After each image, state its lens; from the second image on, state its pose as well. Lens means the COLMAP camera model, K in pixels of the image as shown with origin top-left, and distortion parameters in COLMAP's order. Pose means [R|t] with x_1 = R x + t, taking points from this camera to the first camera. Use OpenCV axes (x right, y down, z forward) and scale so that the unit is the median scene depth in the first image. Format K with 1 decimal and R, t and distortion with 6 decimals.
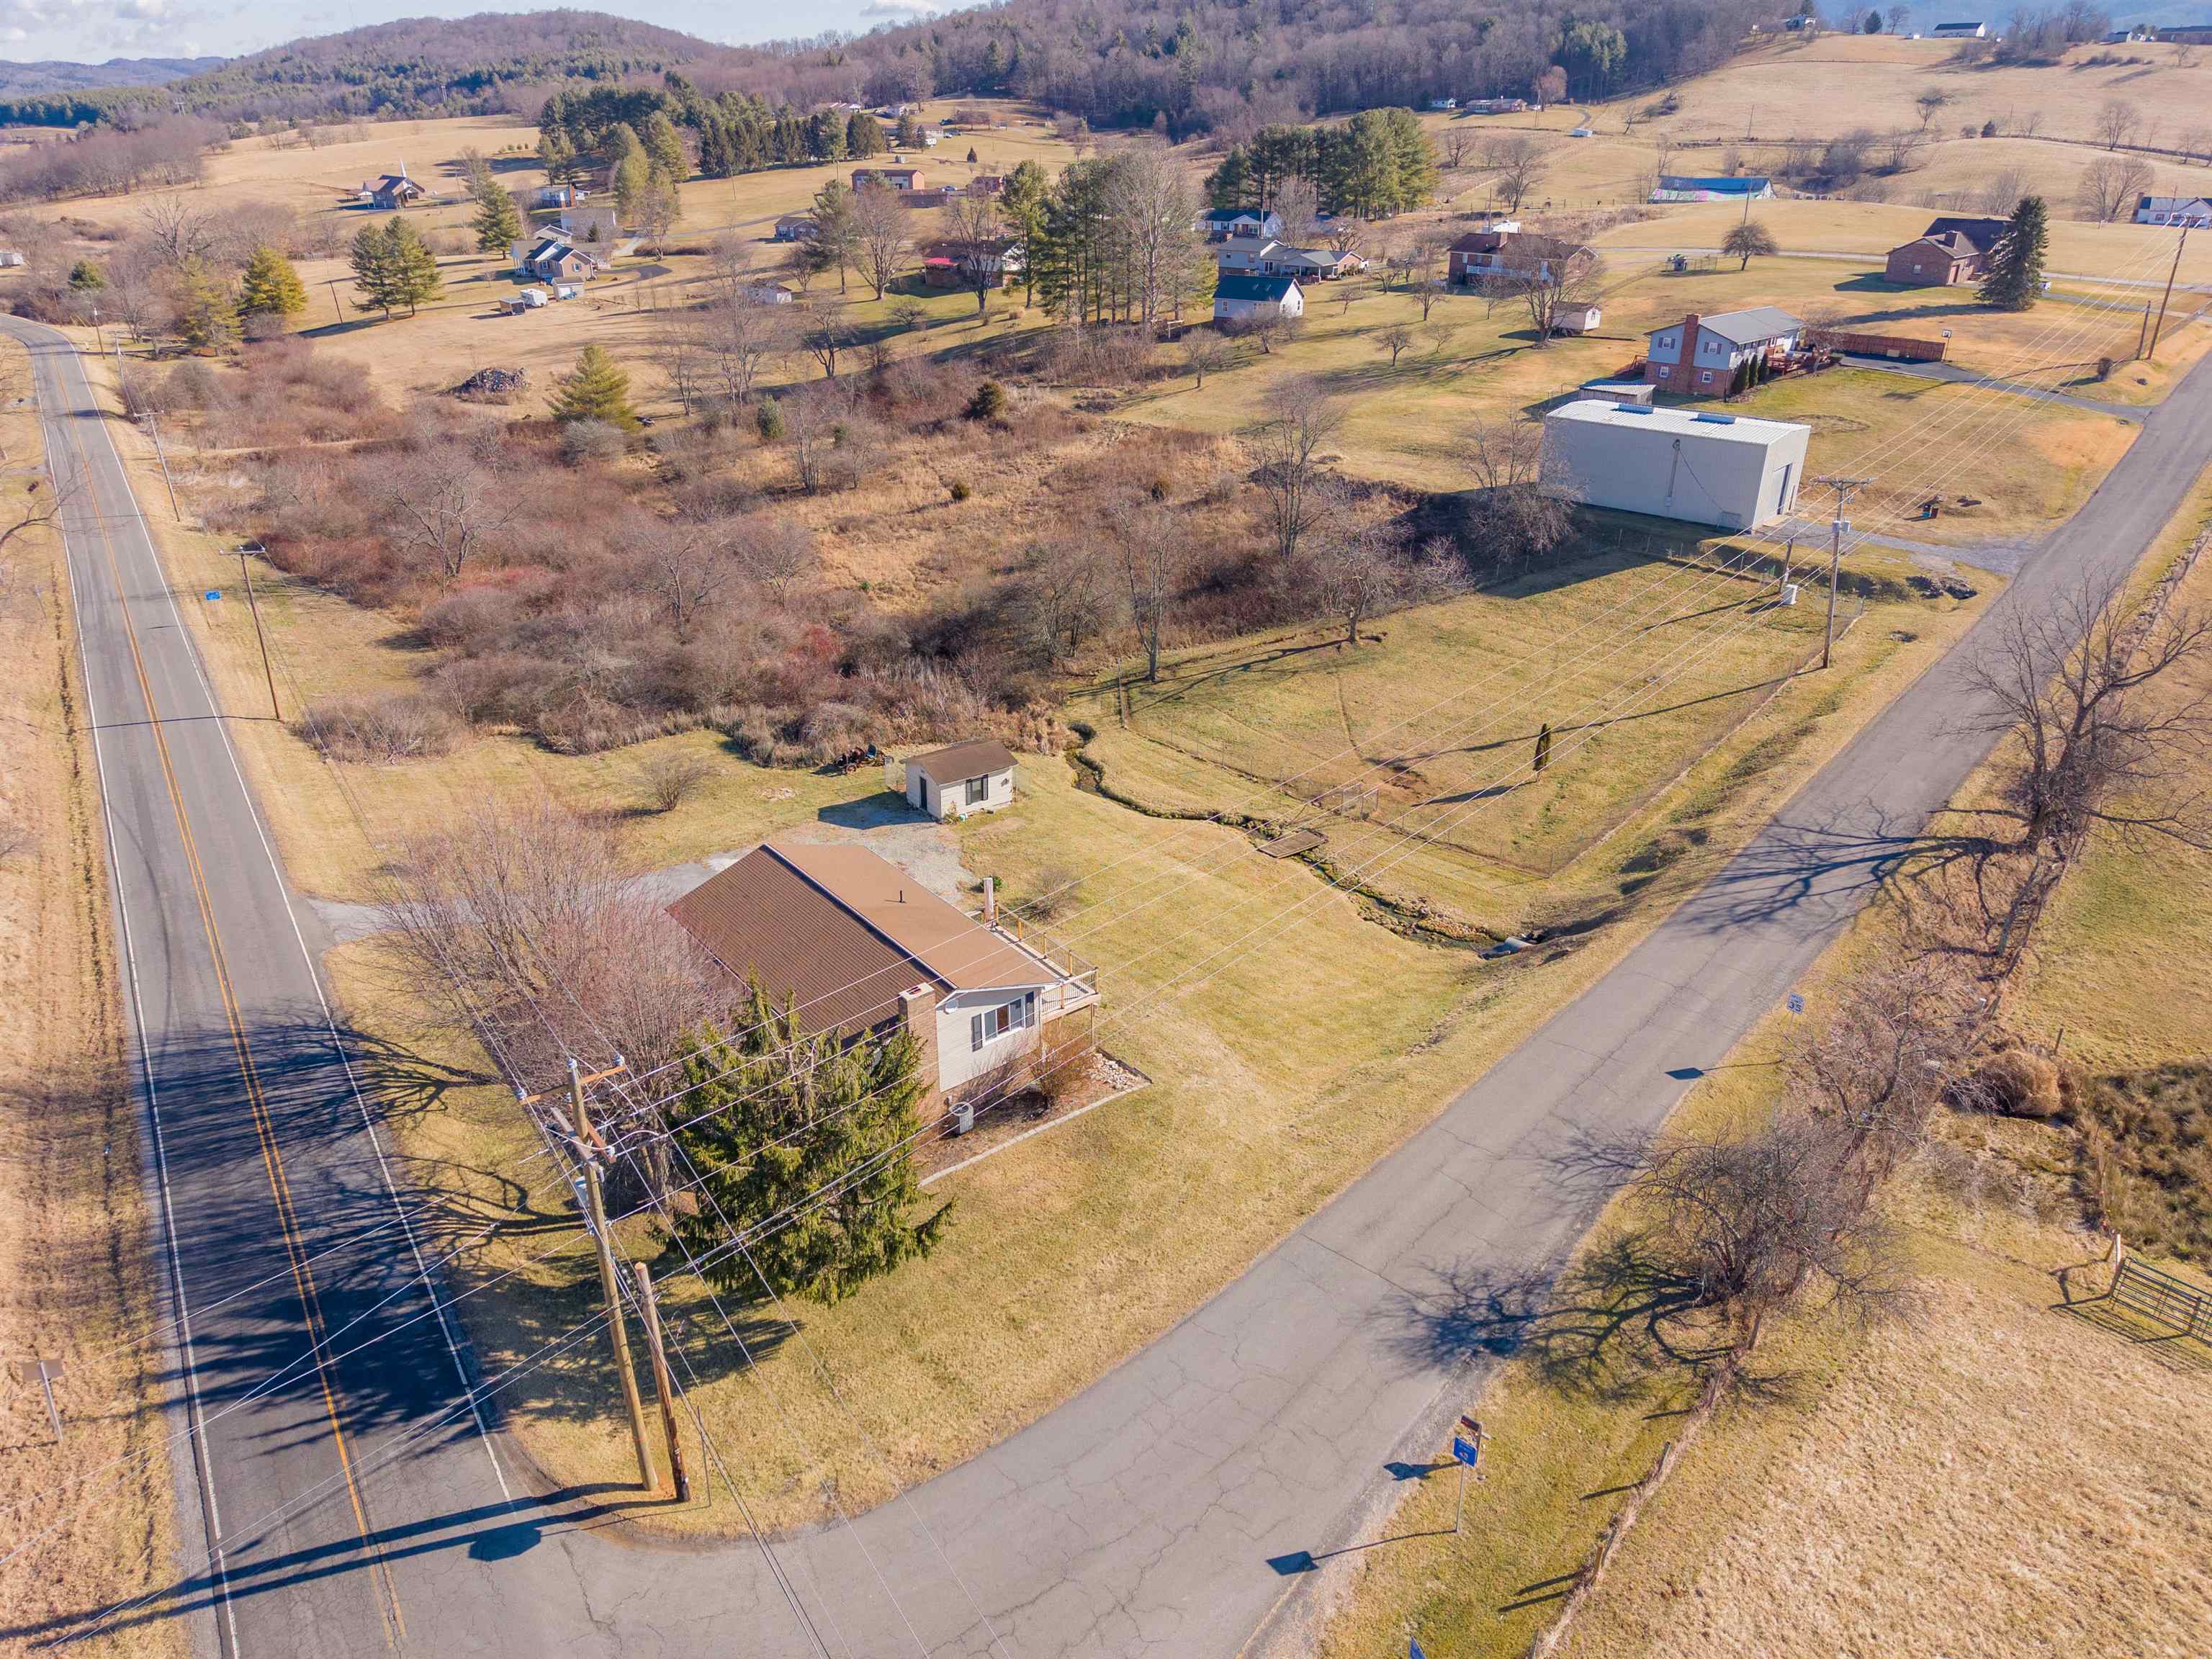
lens RADIAL K [[1478.8, 0, 1103.9], [0, 1478.8, 829.8], [0, 0, 1]] dist [0.021933, -0.023574]
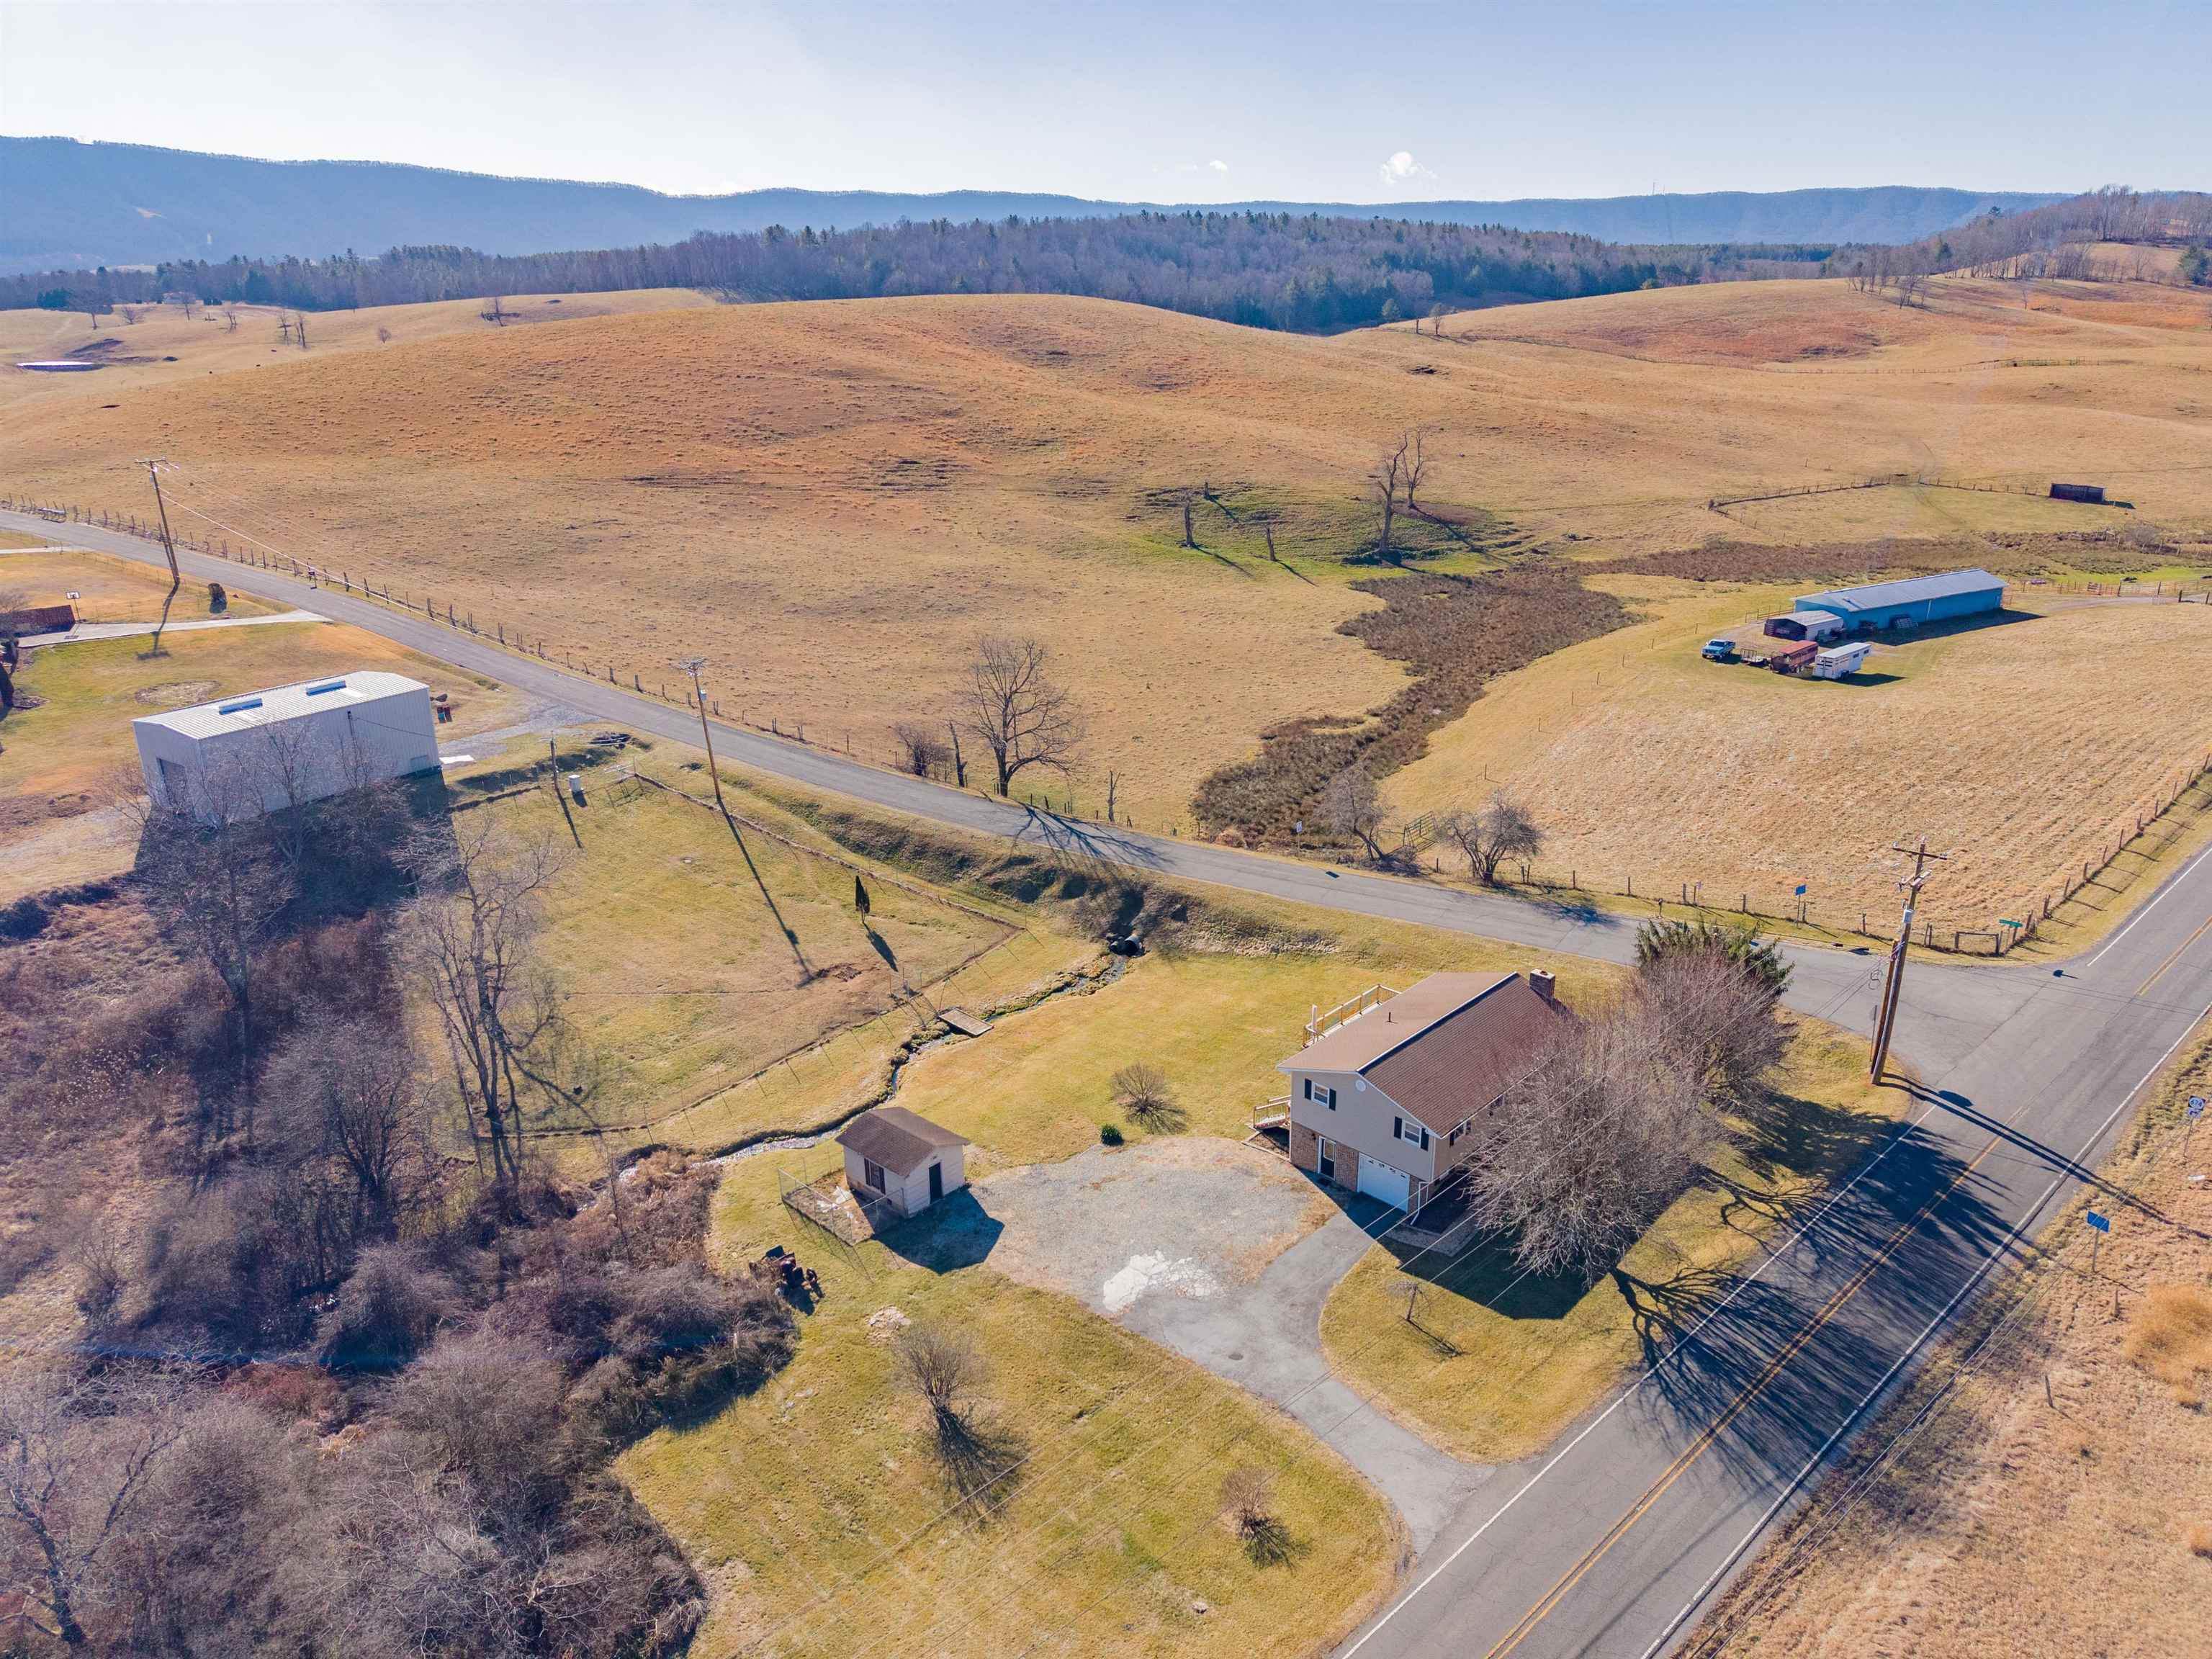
lens RADIAL K [[1478.3, 0, 1104.3], [0, 1478.3, 833.1], [0, 0, 1]] dist [0.032015, -0.038654]
pose [[-0.142595, -0.333314, 0.931970, -0.695938], [0.439881, 0.822154, 0.361342, -0.367306], [-0.886663, 0.461482, 0.029383, 0.624883]]
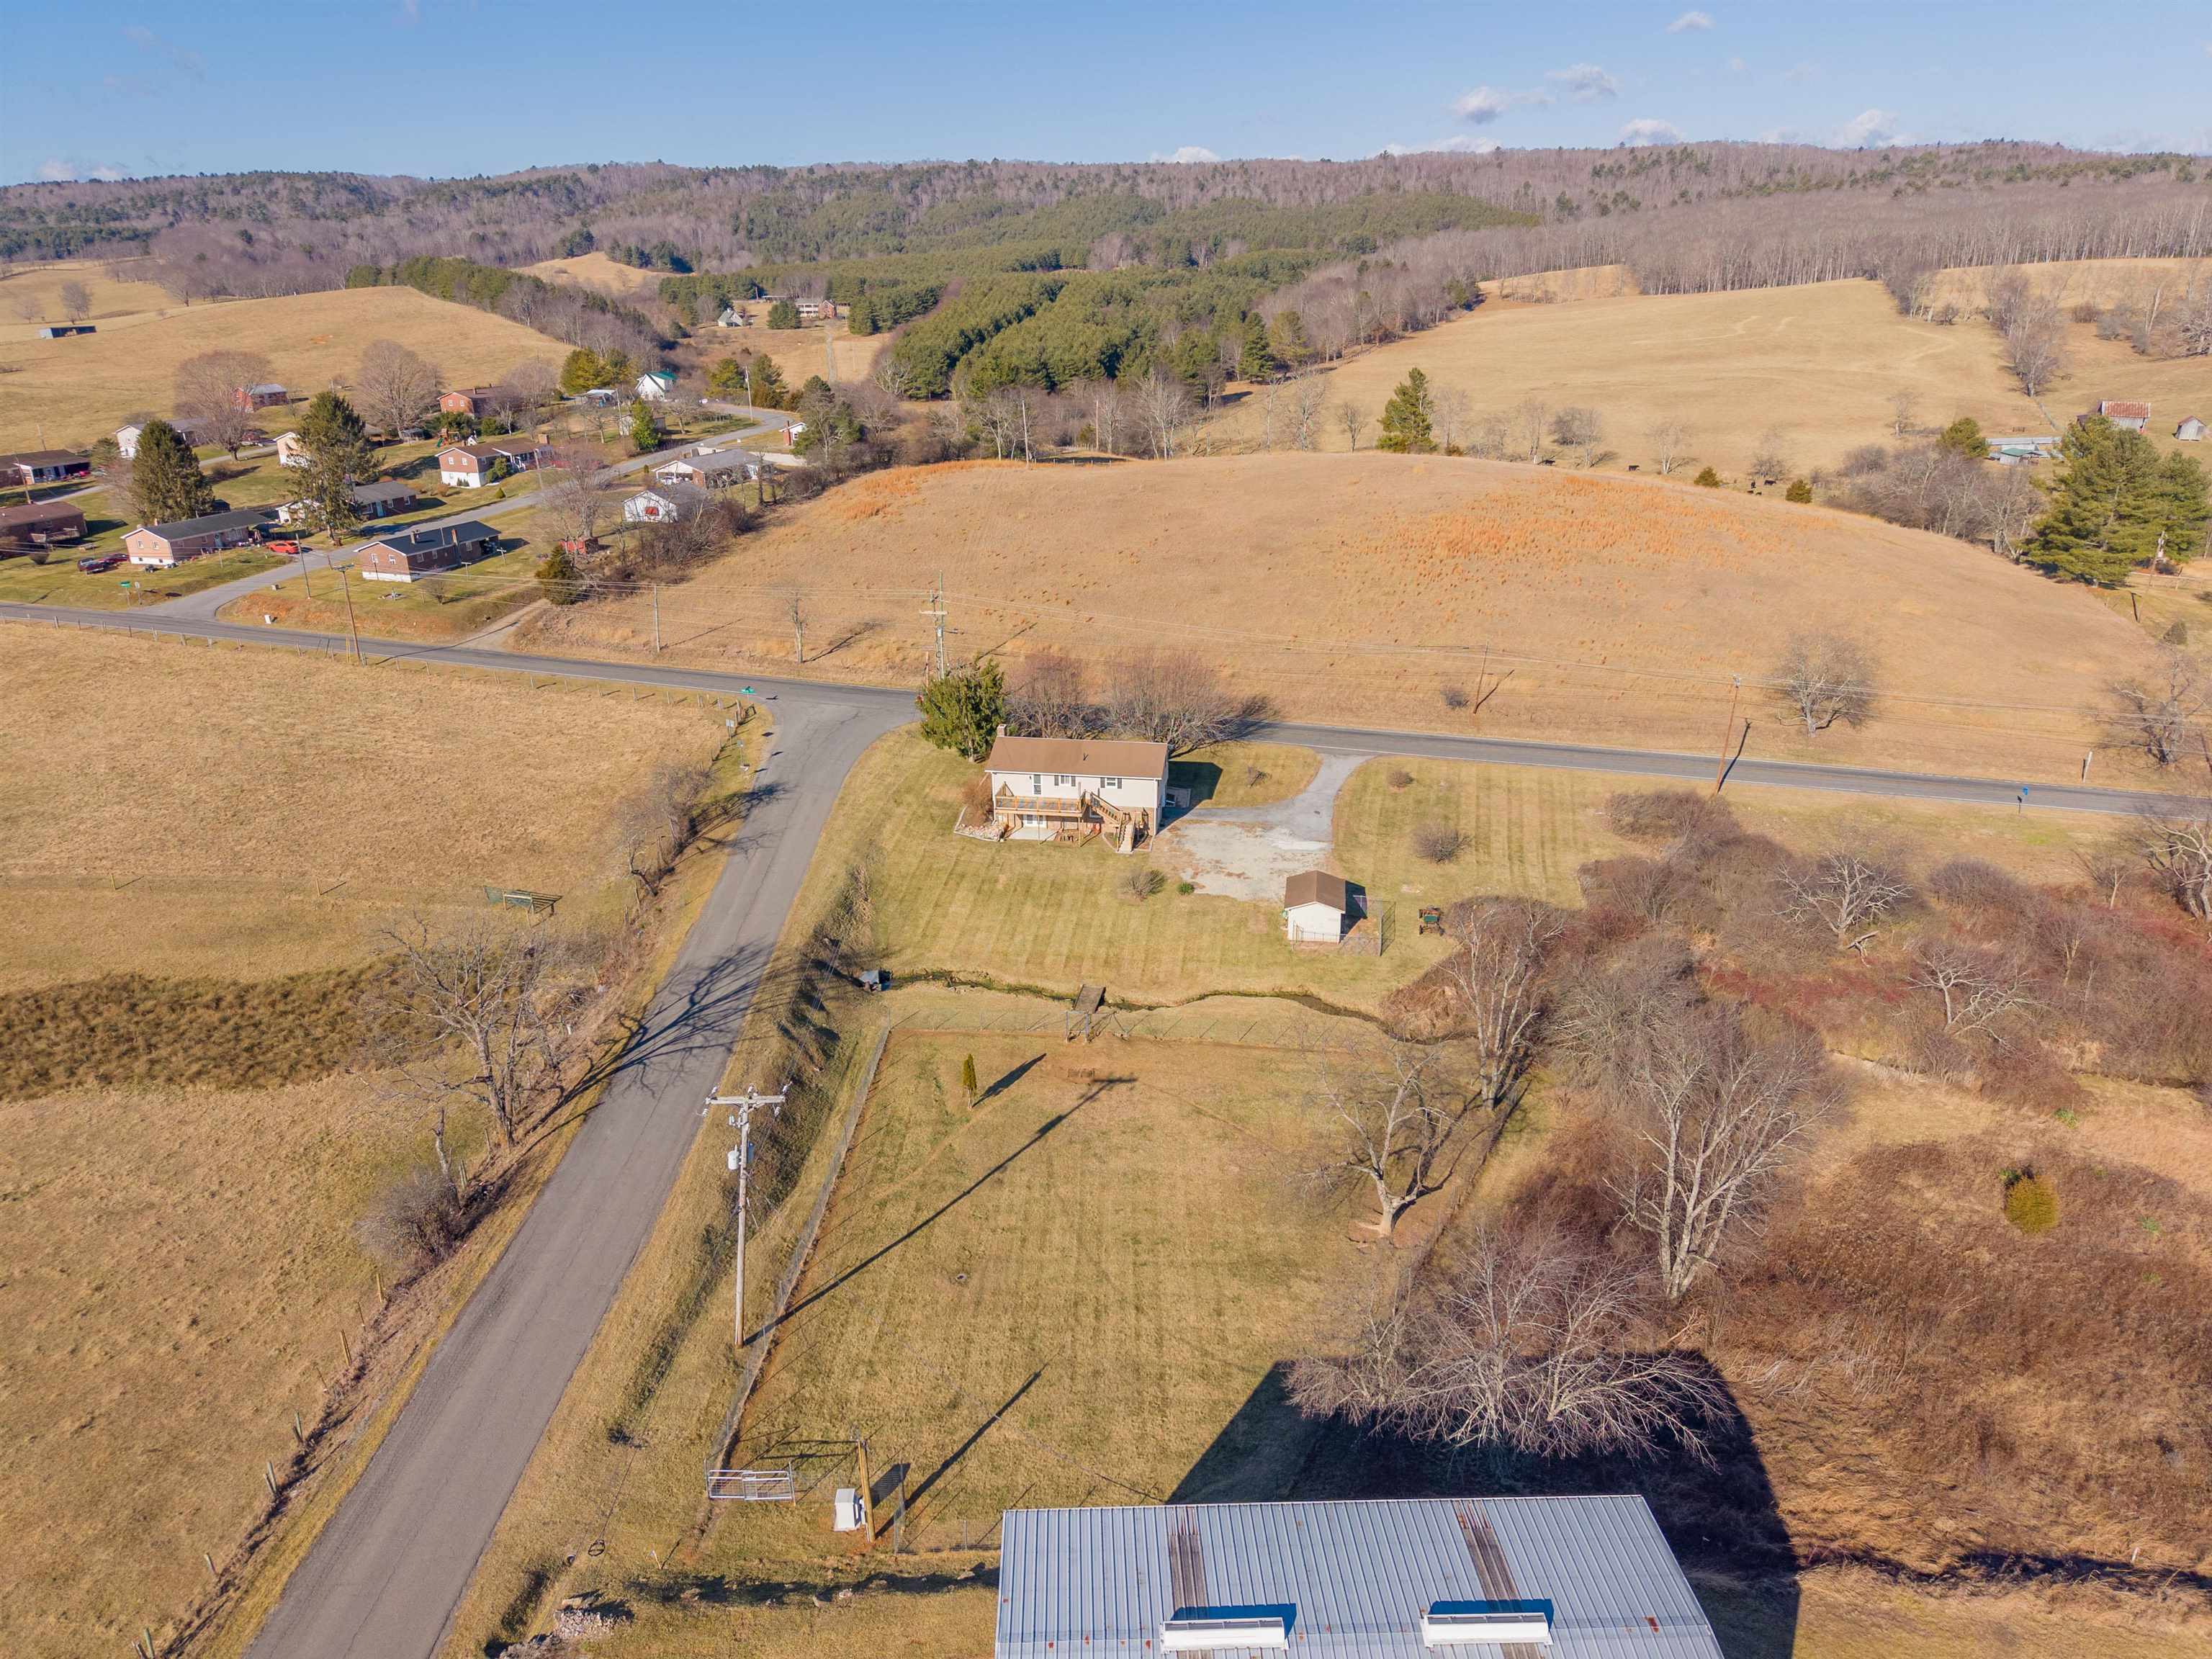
lens RADIAL K [[1478.3, 0, 1104.3], [0, 1478.3, 833.1], [0, 0, 1]] dist [0.032015, -0.038654]
pose [[-0.732731, 0.253028, -0.631730, 0.662170], [-0.288796, 0.724951, 0.625335, -0.664325], [0.616200, 0.640643, -0.458120, 1.147963]]
